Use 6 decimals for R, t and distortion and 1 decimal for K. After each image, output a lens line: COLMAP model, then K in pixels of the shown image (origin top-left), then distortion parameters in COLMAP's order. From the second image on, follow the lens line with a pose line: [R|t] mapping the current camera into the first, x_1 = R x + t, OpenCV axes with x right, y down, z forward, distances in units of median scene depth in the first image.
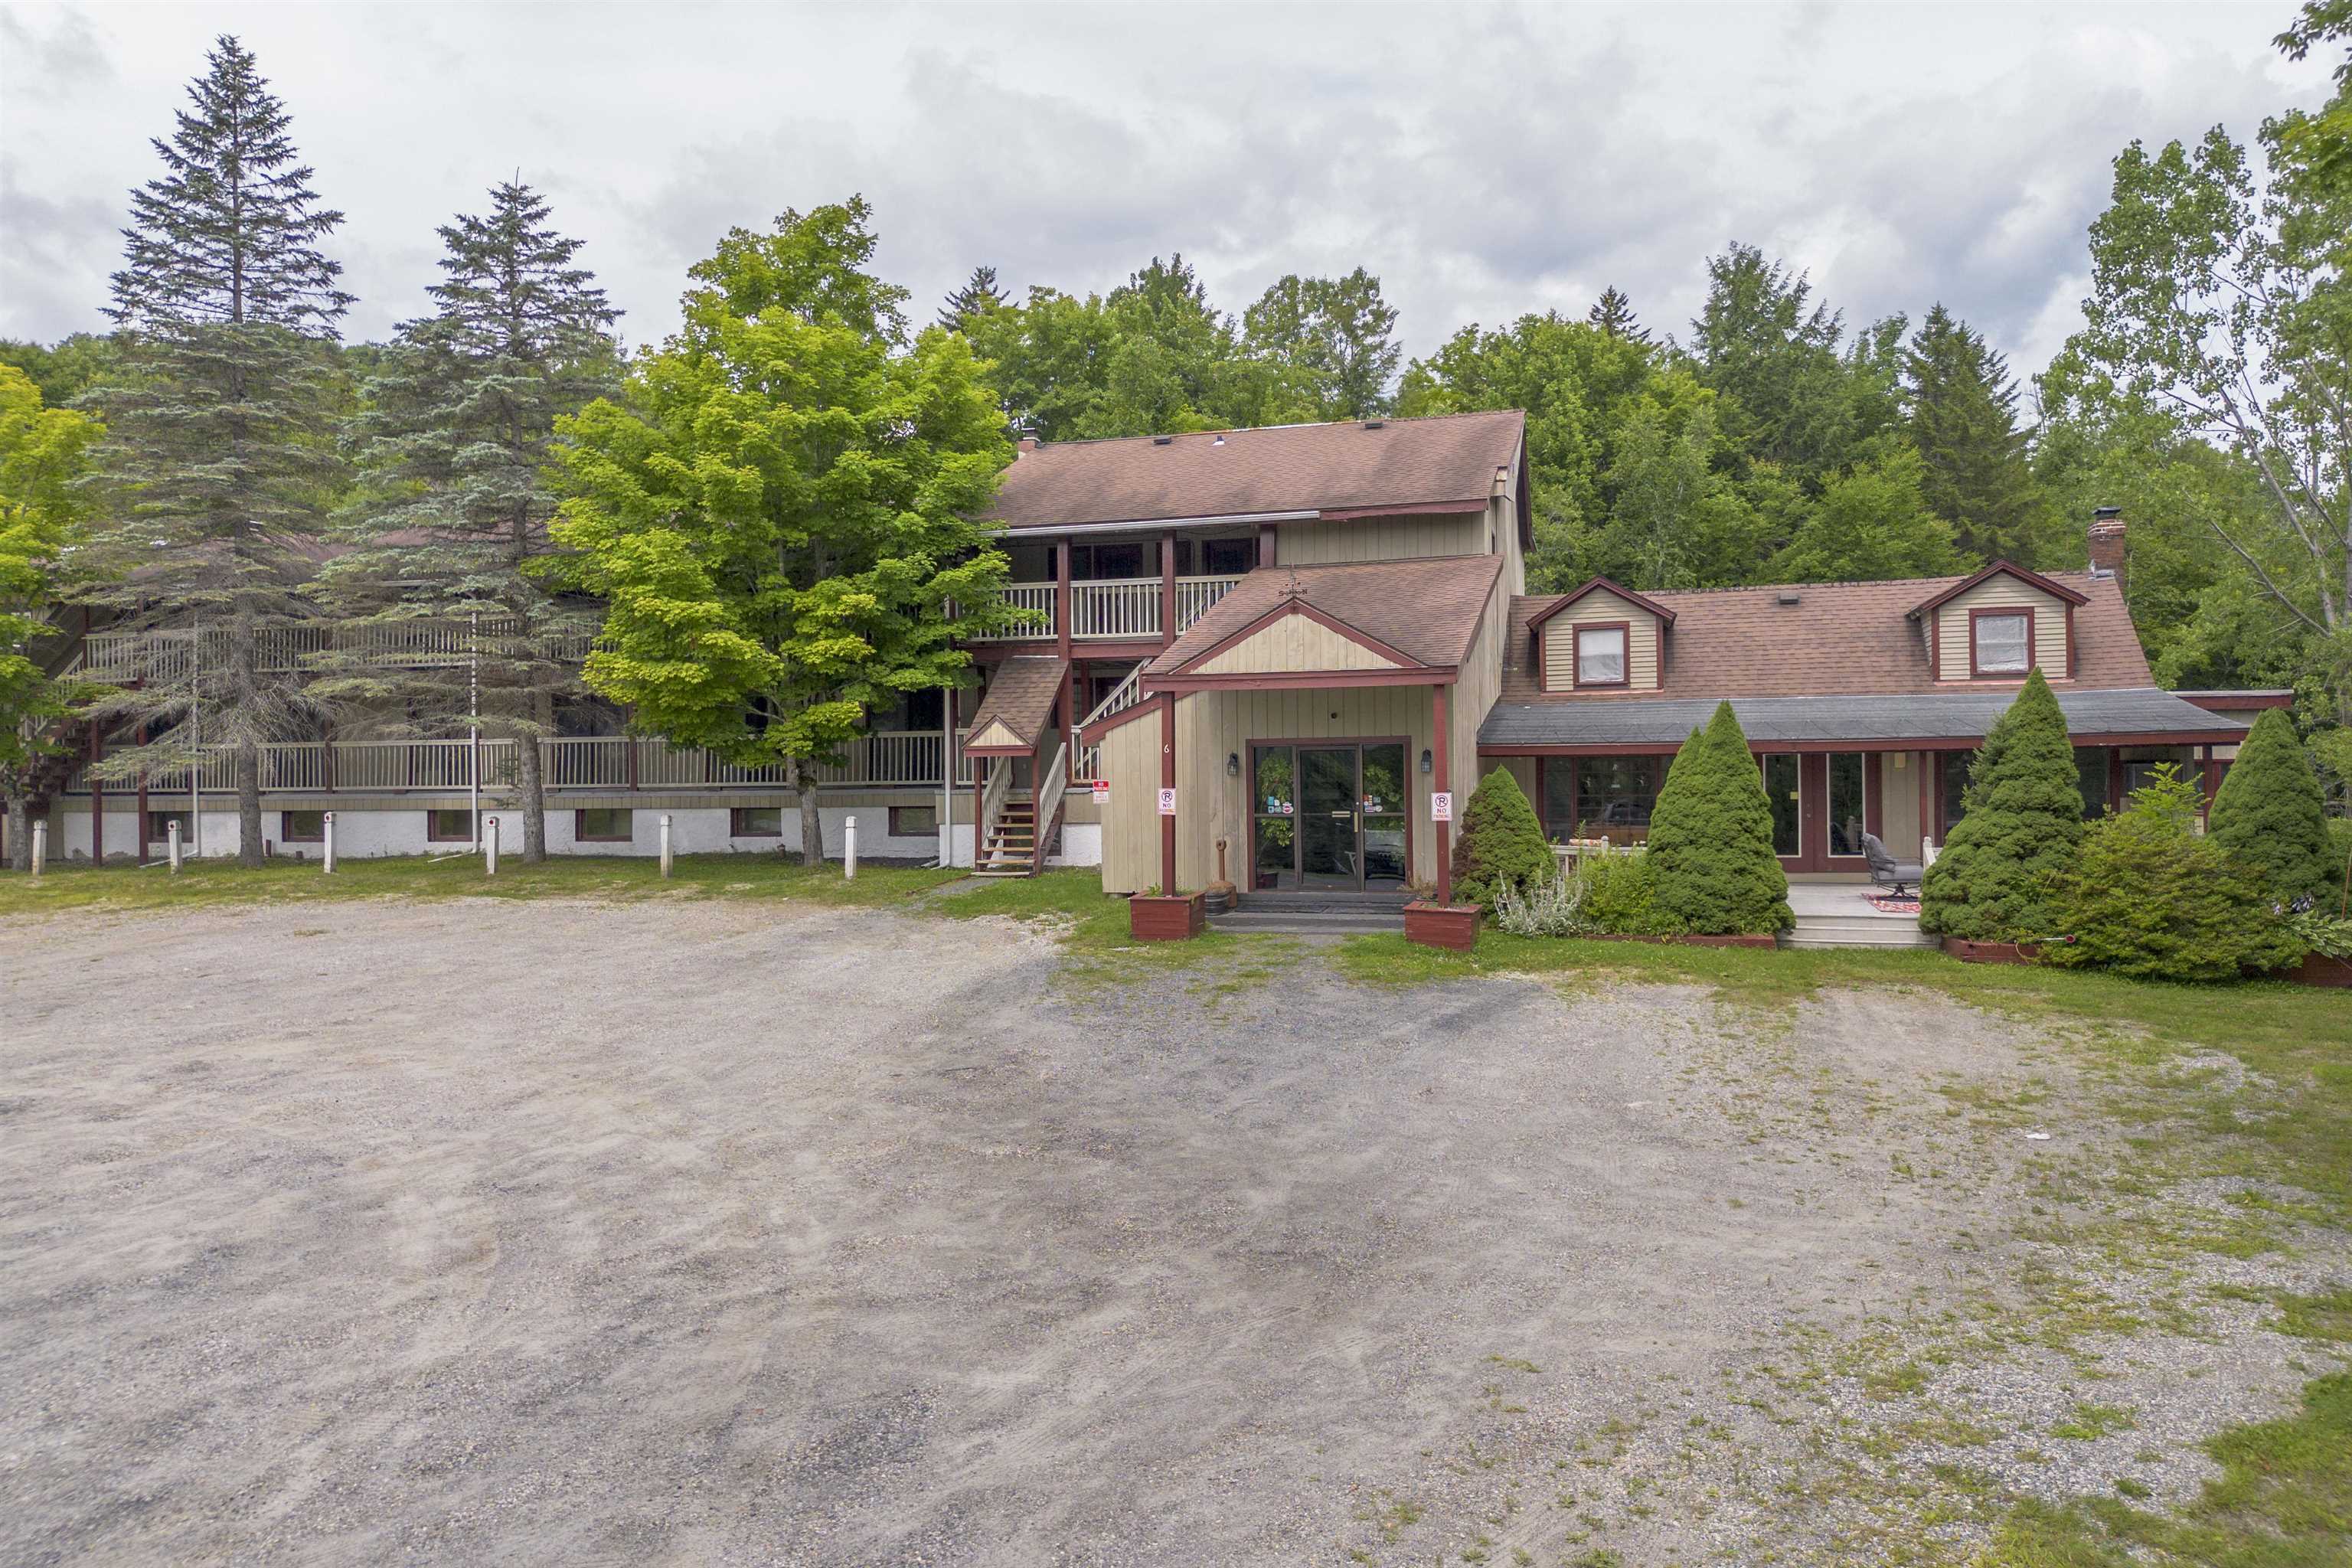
lens RADIAL K [[1642.1, 0, 1176.0], [0, 1642.1, 784.0], [0, 0, 1]] dist [0.008642, -0.001035]
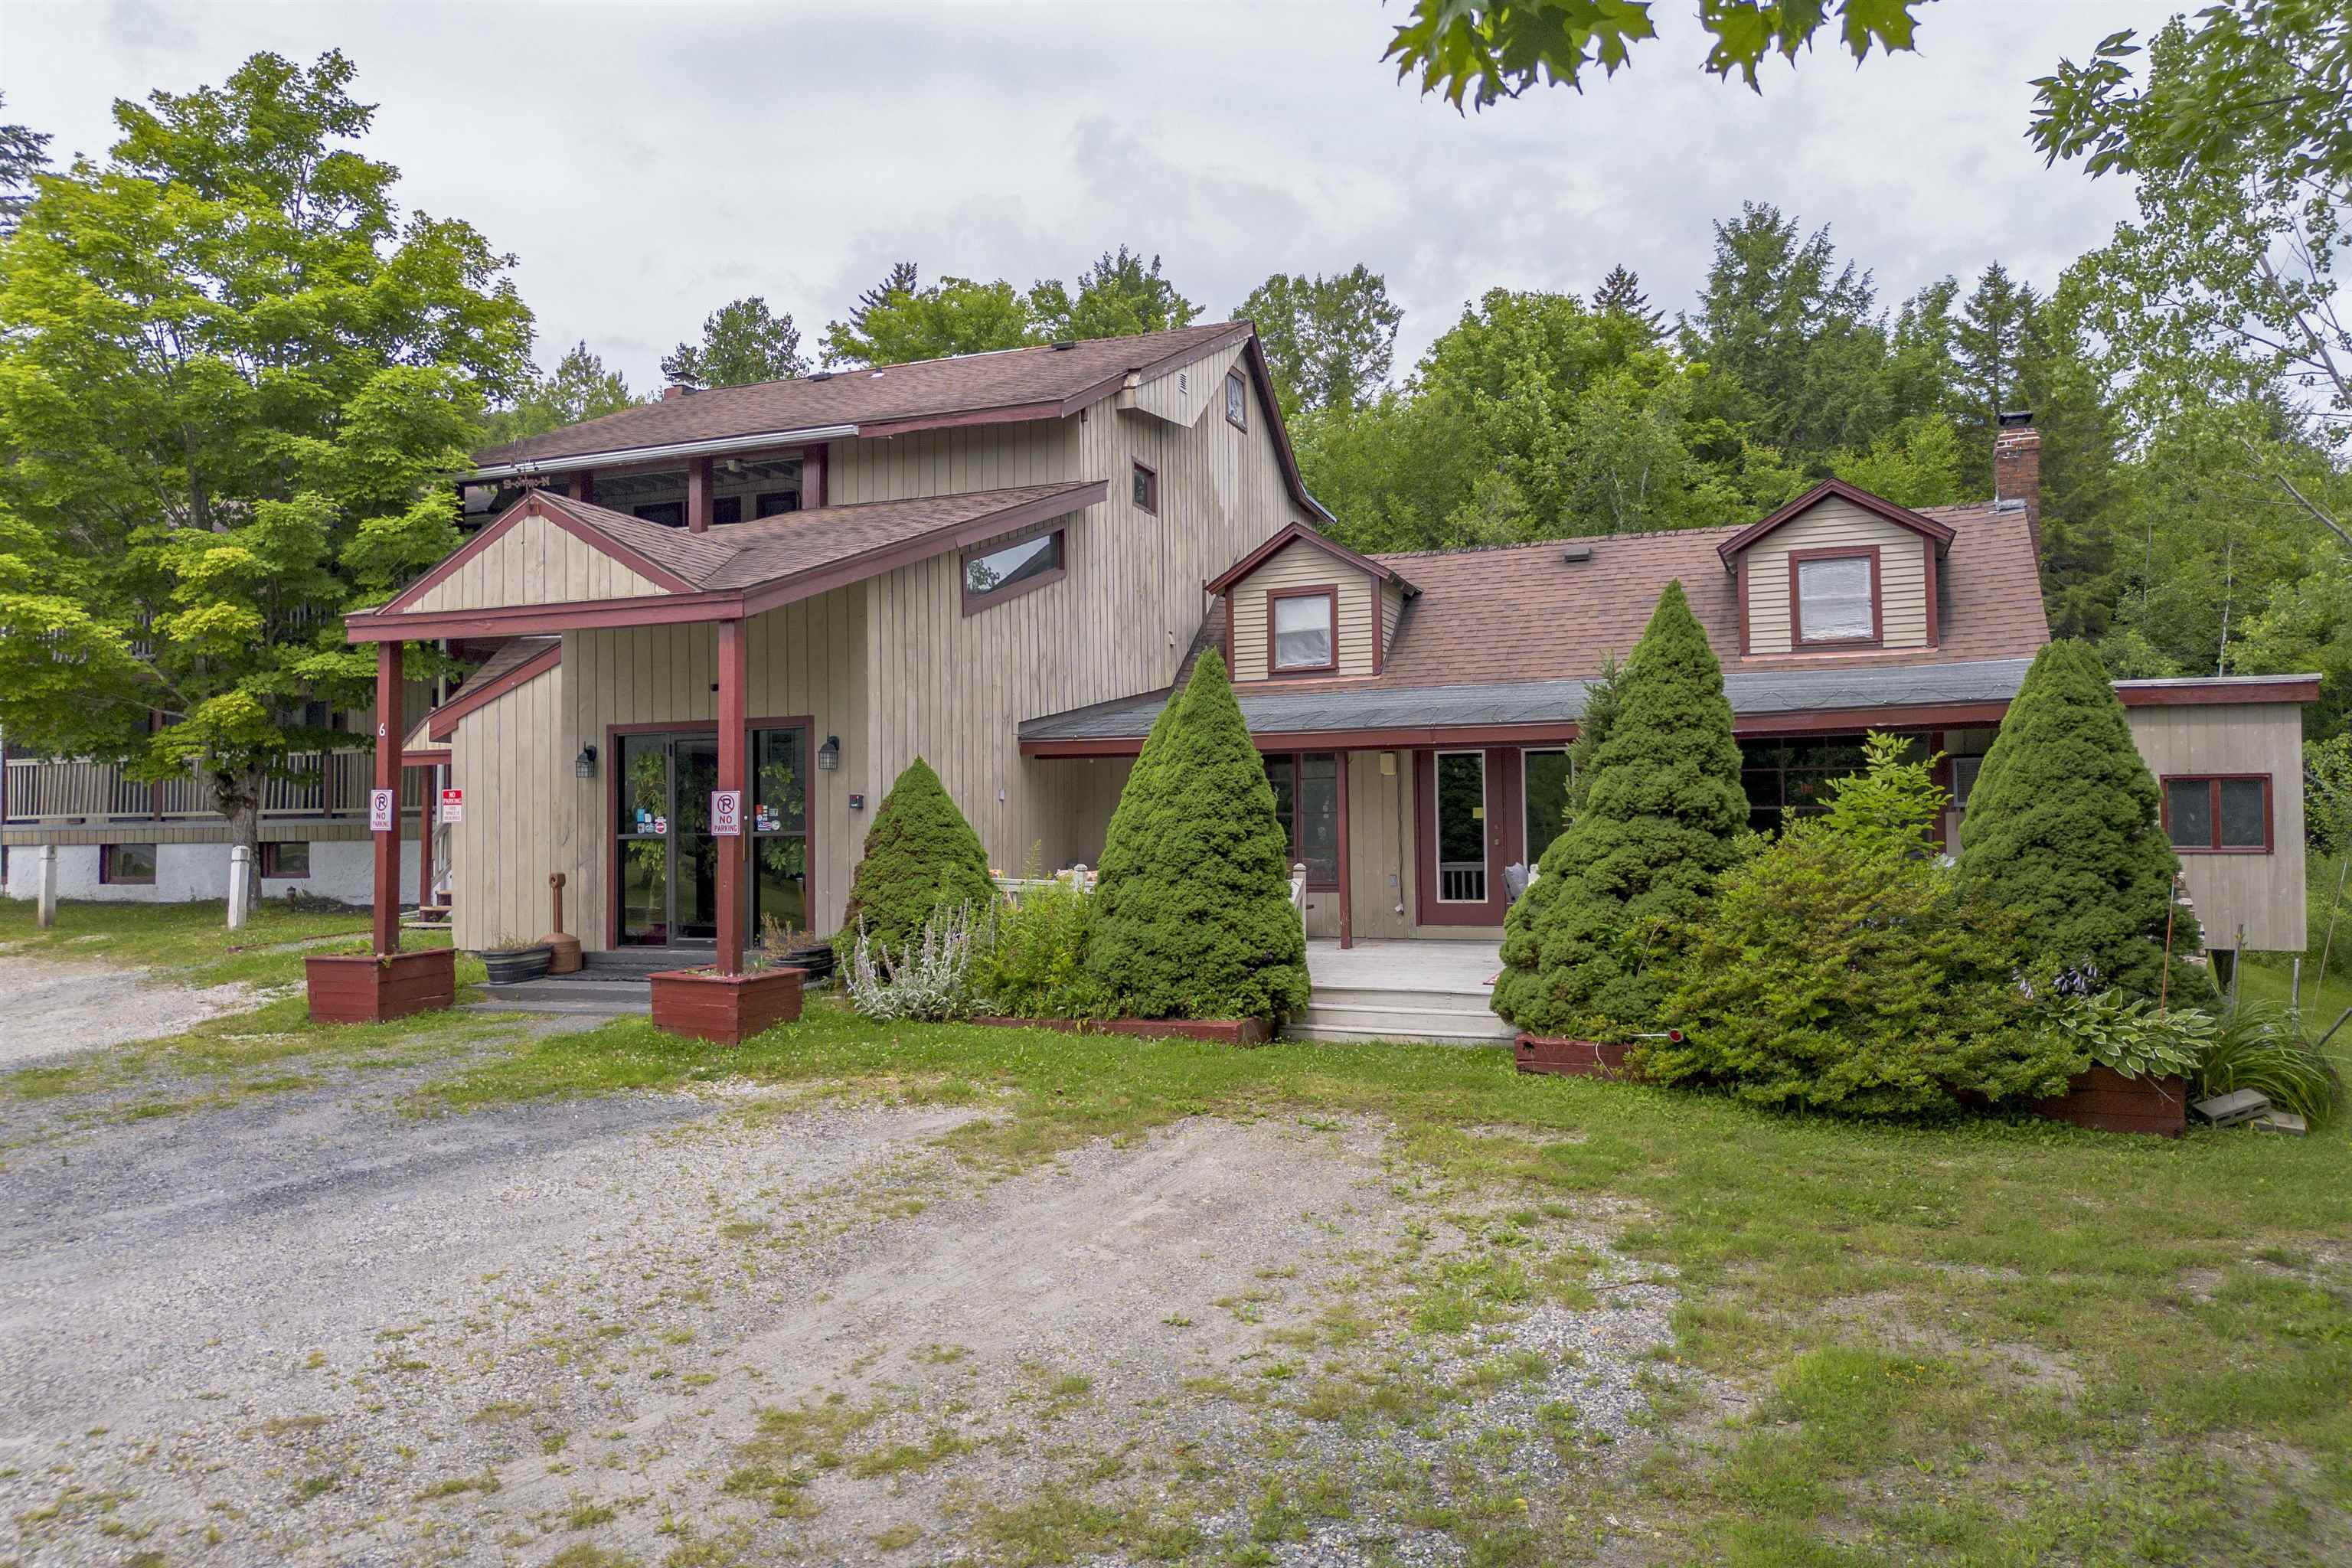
lens RADIAL K [[1649.6, 0, 1176.0], [0, 1649.6, 784.0], [0, 0, 1]] dist [0.055851, -0.060594]
pose [[0.995704, -0.002562, -0.092557, 0.344498], [-0.000906, 0.999300, -0.037410, 0.023031], [0.092588, 0.037333, 0.995004, 0.330242]]
